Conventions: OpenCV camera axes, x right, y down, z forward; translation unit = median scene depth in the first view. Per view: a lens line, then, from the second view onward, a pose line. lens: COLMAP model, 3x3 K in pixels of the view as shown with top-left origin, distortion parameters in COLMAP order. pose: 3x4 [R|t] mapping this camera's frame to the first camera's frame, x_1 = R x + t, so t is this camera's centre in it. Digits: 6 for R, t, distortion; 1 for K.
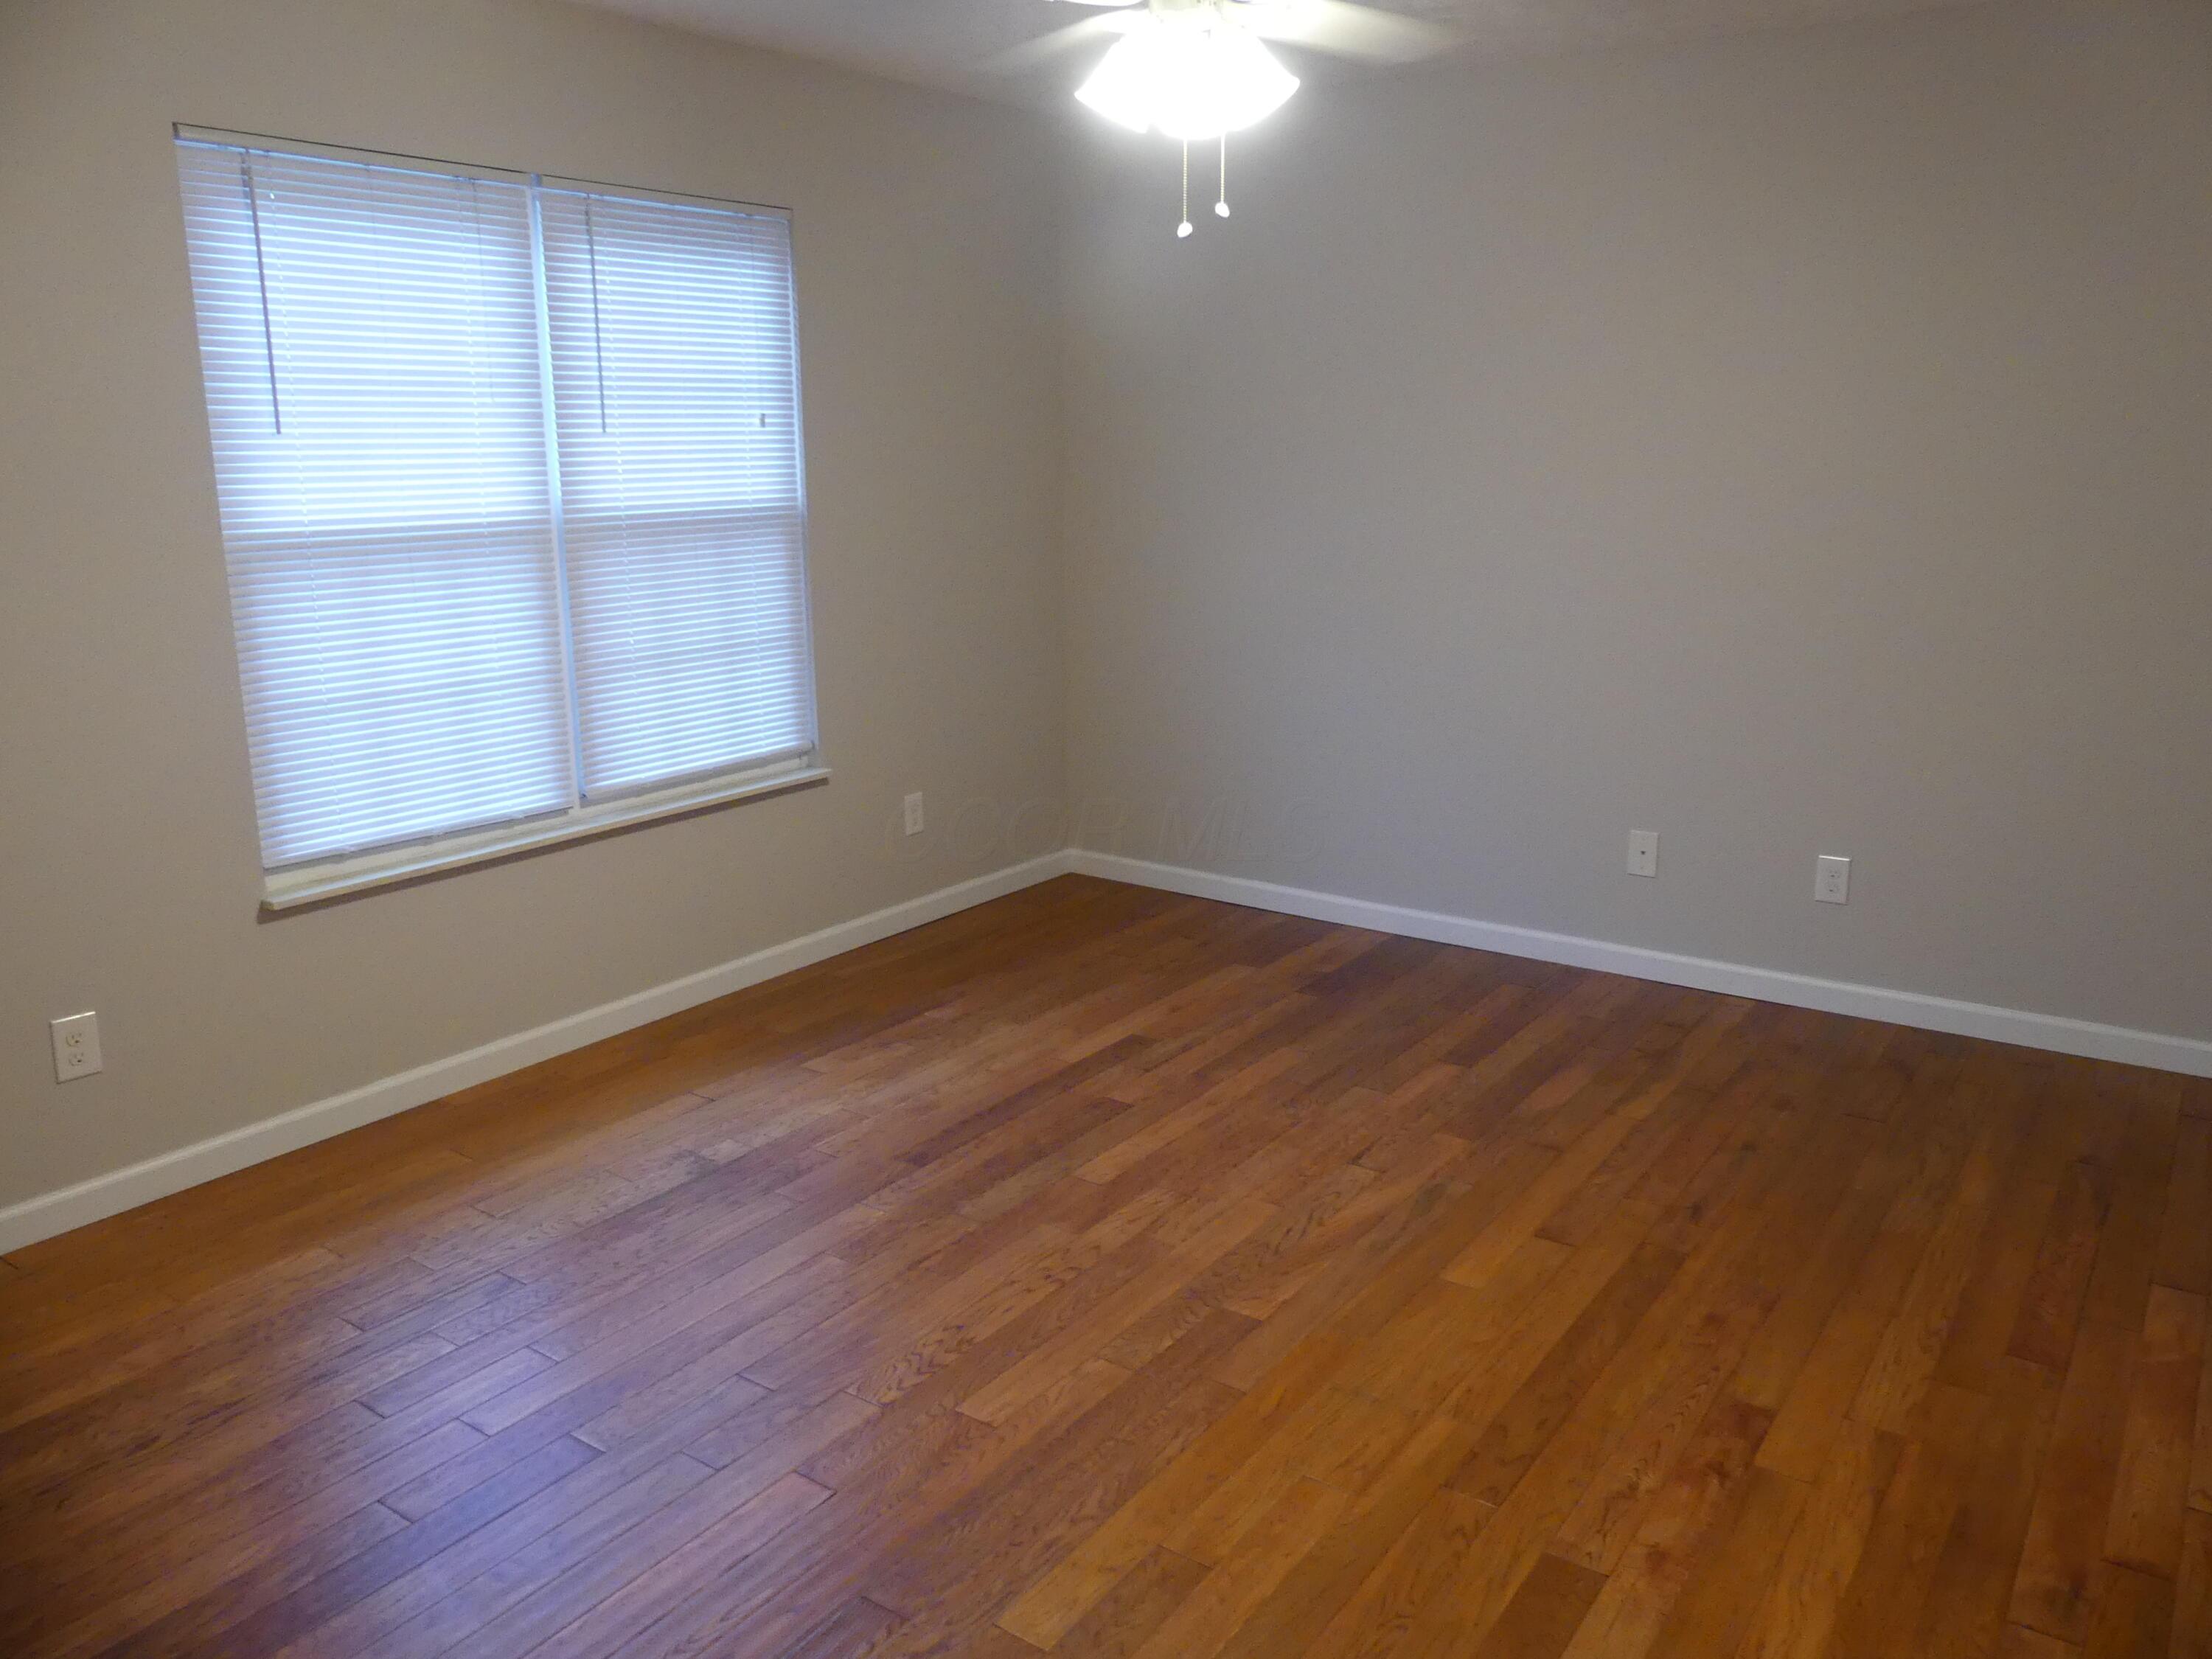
lens RADIAL K [[1678.5, 0, 1094.4], [0, 1678.5, 815.3], [0, 0, 1]] dist [0.006854, 0.007422]
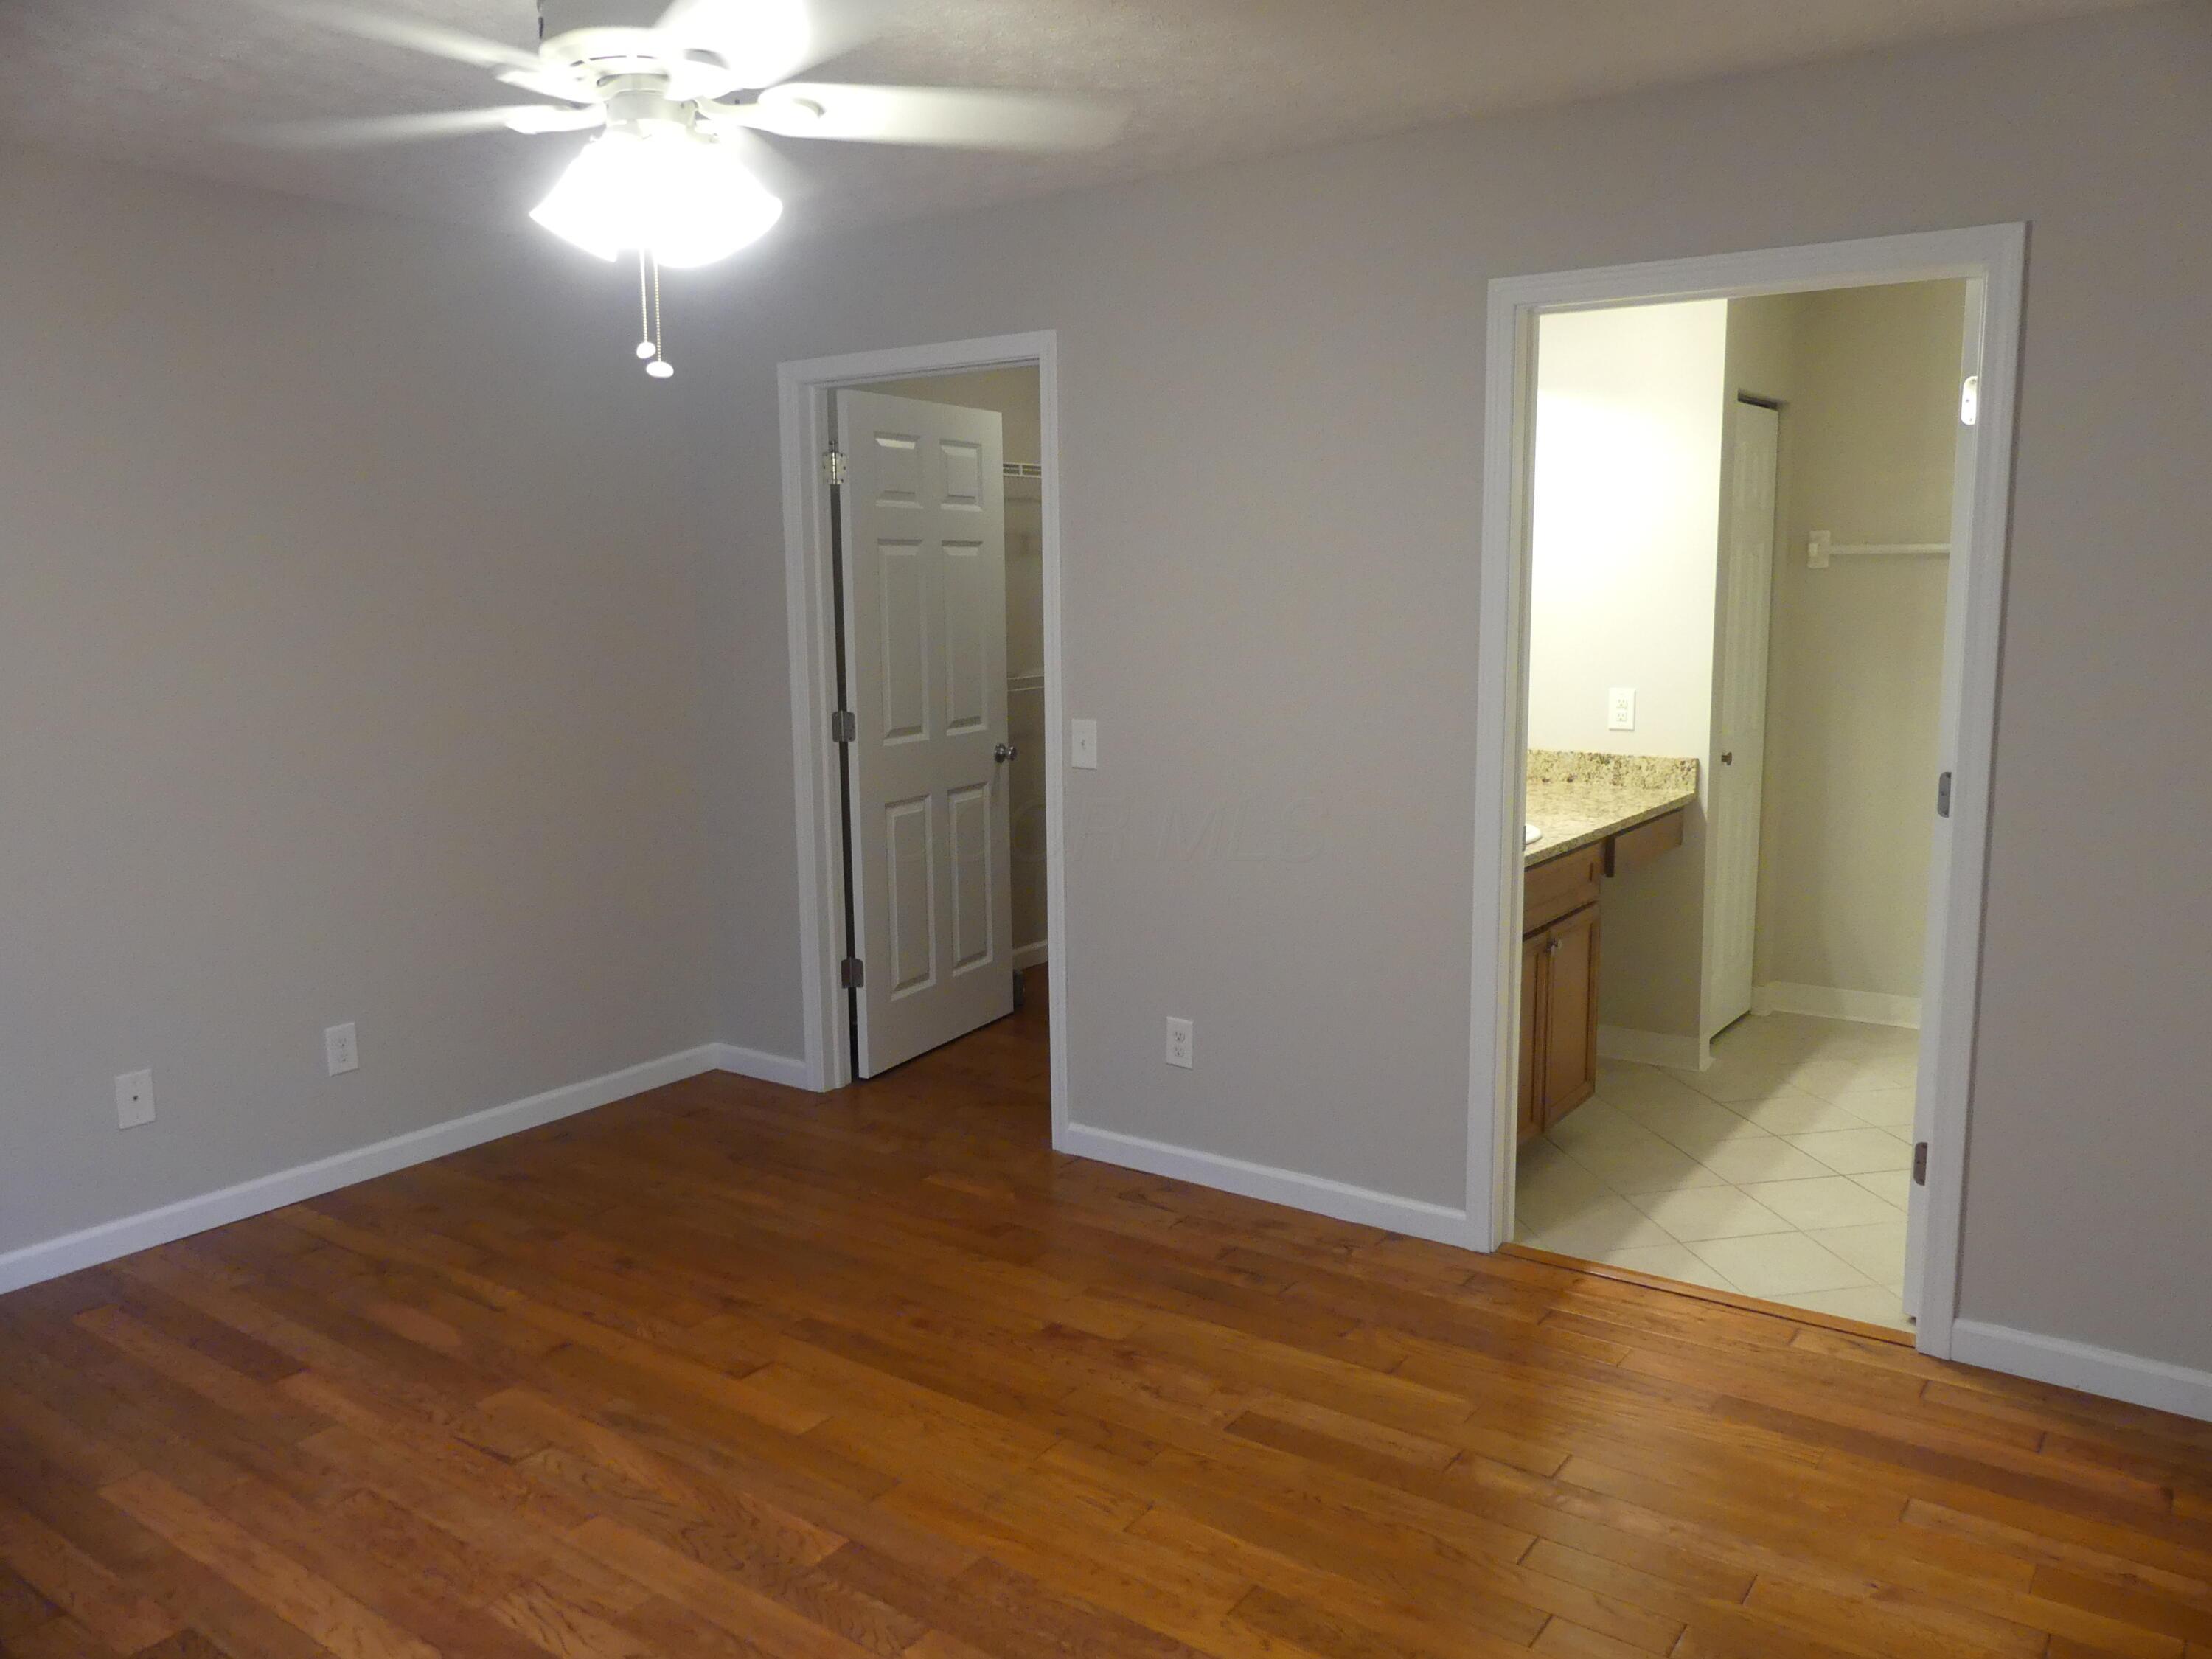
lens RADIAL K [[1678.5, 0, 1120.3], [0, 1678.5, 838.5], [0, 0, 1]] dist [0.006854, 0.007422]
pose [[-0.023006, -0.142576, 0.989516, -0.599653], [0.223431, 0.964010, 0.144096, -0.137453], [-0.974448, 0.224404, 0.009678, 0.586949]]
